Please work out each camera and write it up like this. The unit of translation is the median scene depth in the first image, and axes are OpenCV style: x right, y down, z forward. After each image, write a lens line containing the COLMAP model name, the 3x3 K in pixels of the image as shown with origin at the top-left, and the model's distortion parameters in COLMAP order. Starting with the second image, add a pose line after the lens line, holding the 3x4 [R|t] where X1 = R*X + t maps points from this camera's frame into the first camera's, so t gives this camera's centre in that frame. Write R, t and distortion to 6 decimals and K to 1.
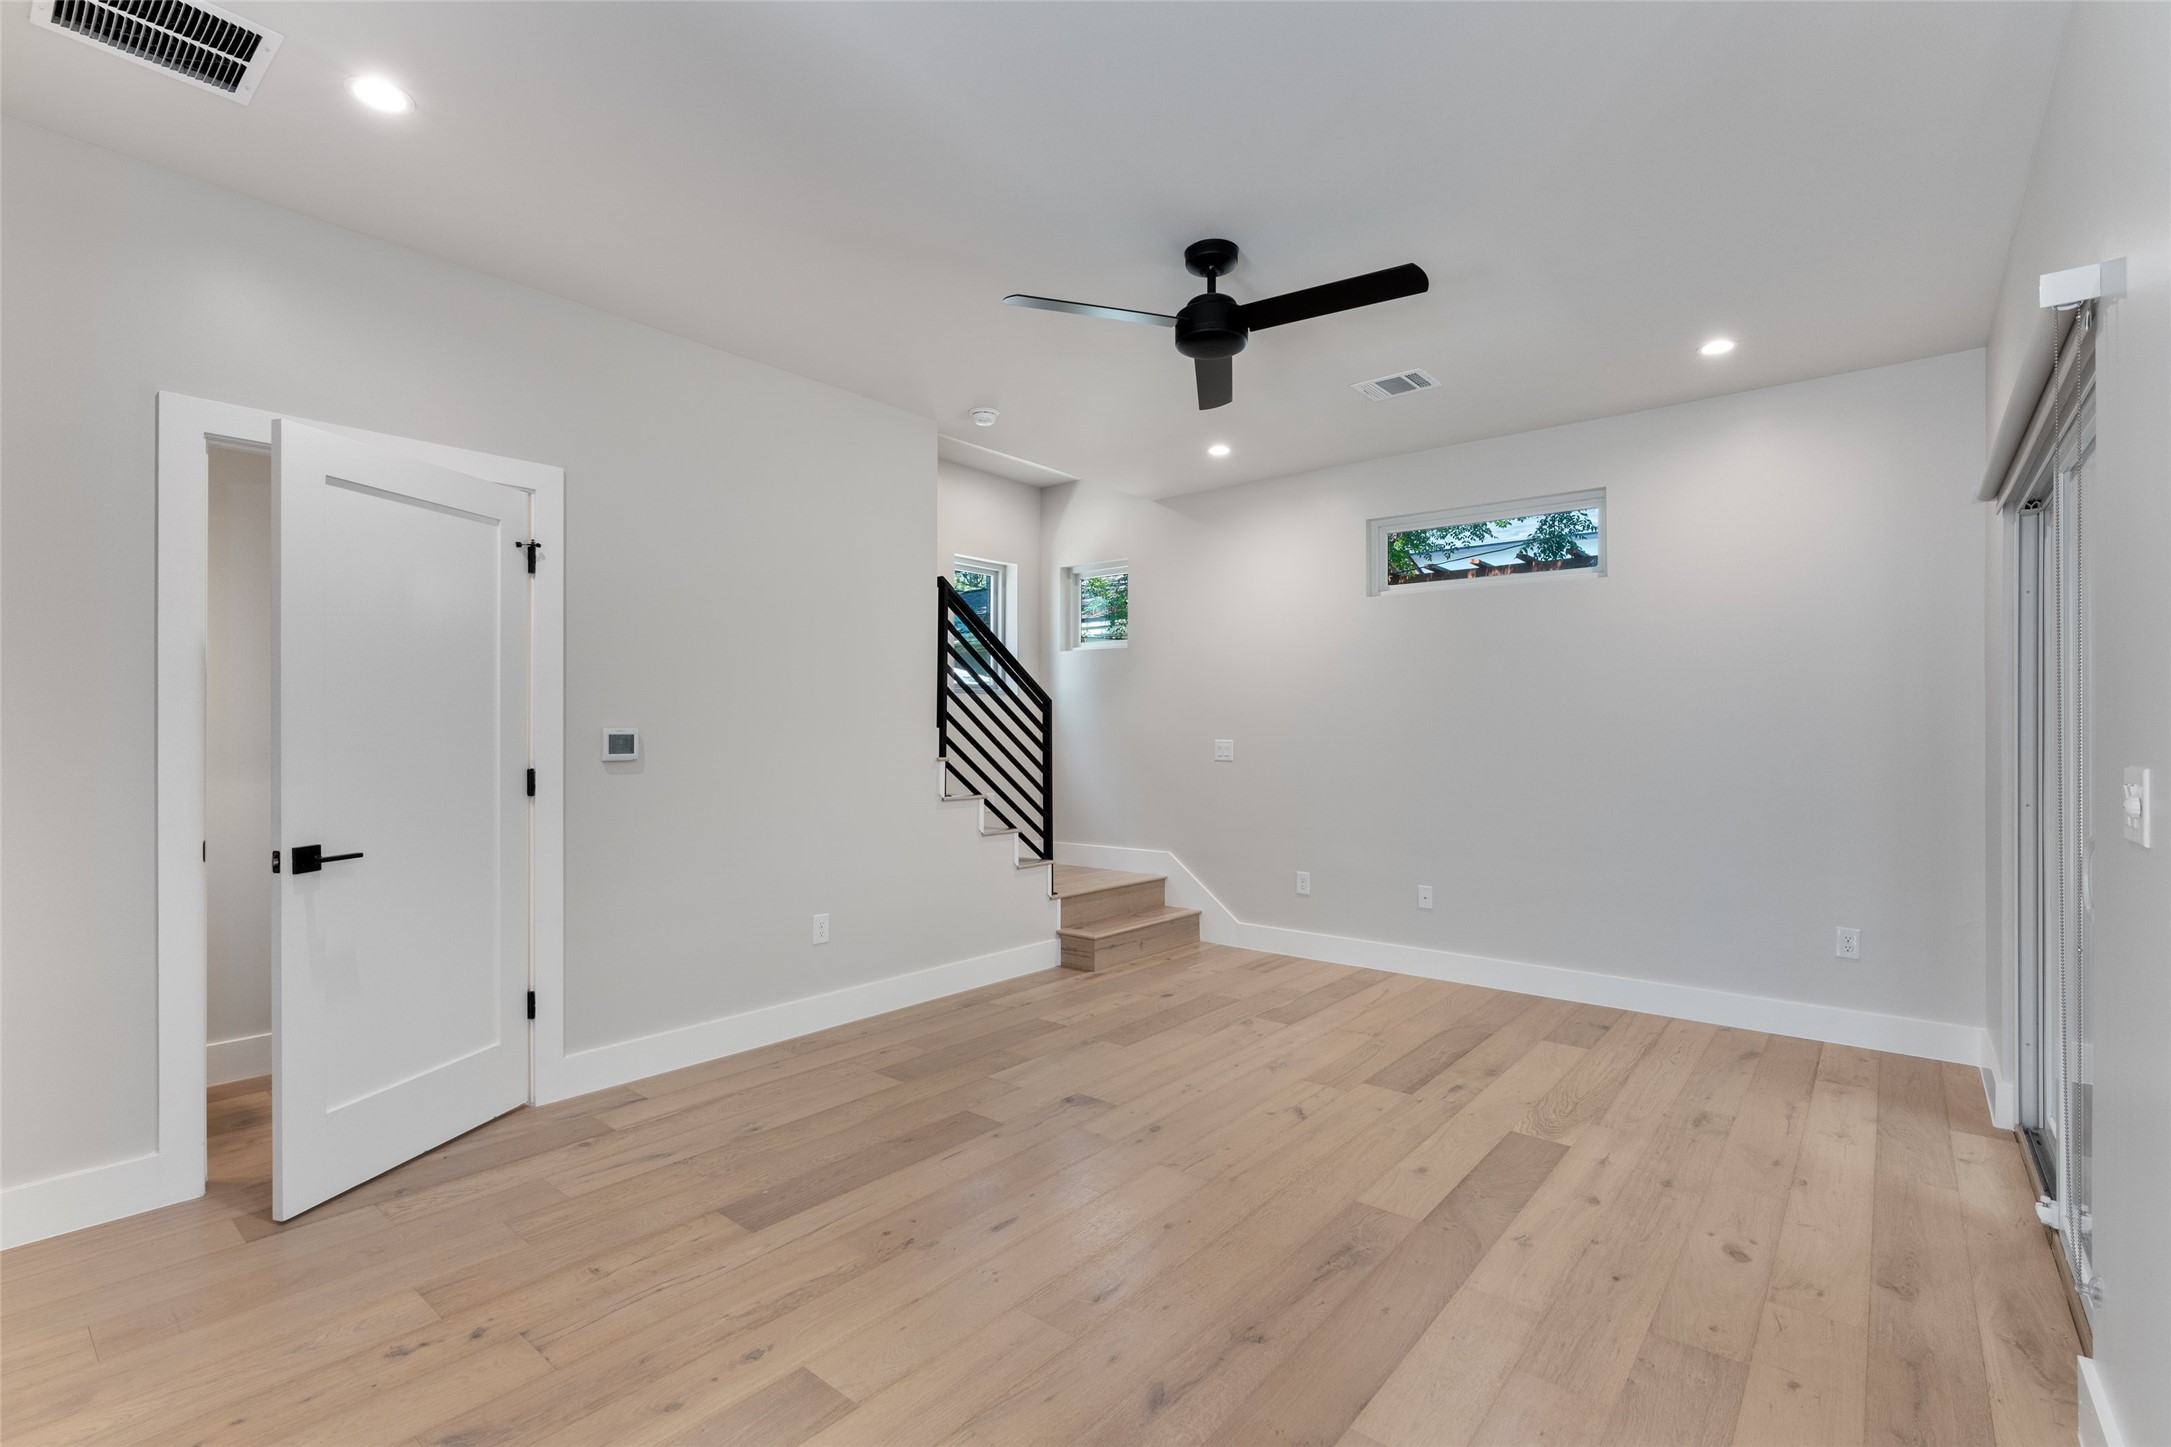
lens RADIAL K [[976.8, 0, 1084.0], [0, 976.8, 730.7], [0, 0, 1]] dist [-0.013779, 0.006345]
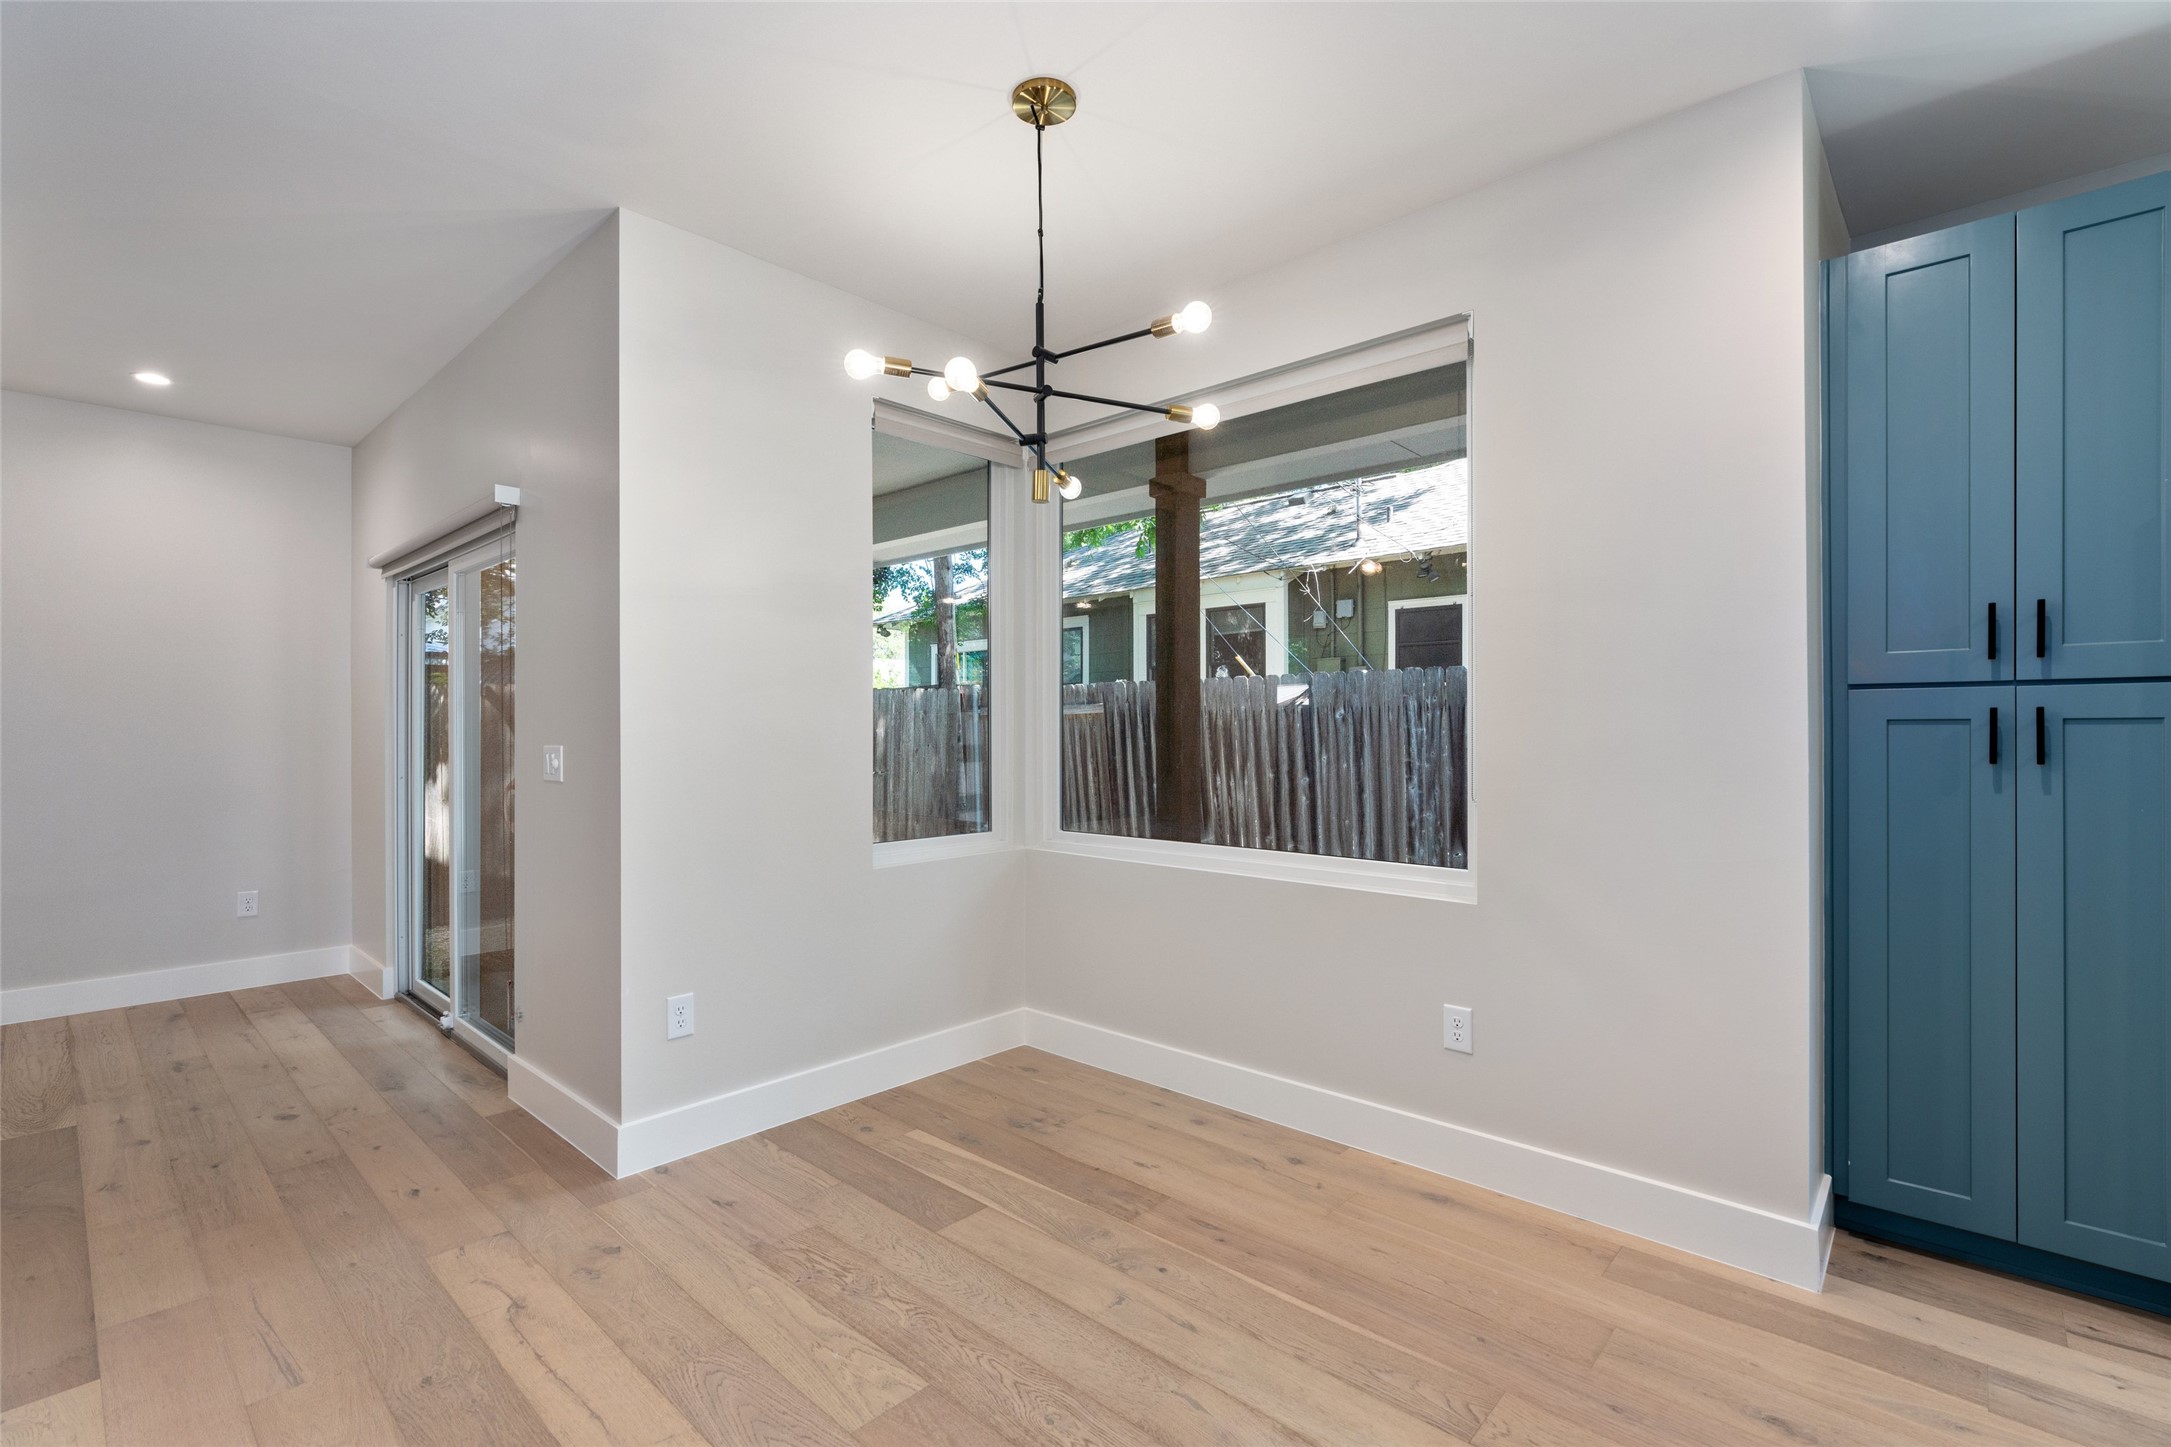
lens RADIAL K [[976.8, 0, 1096.0], [0, 976.8, 726.2], [0, 0, 1]] dist [-0.013779, 0.006345]
pose [[0.045166, 0.001582, 0.998978, -0.549717], [-0.001061, 0.999998, -0.001536, -0.002035], [-0.998979, -0.000991, 0.045168, -0.160672]]
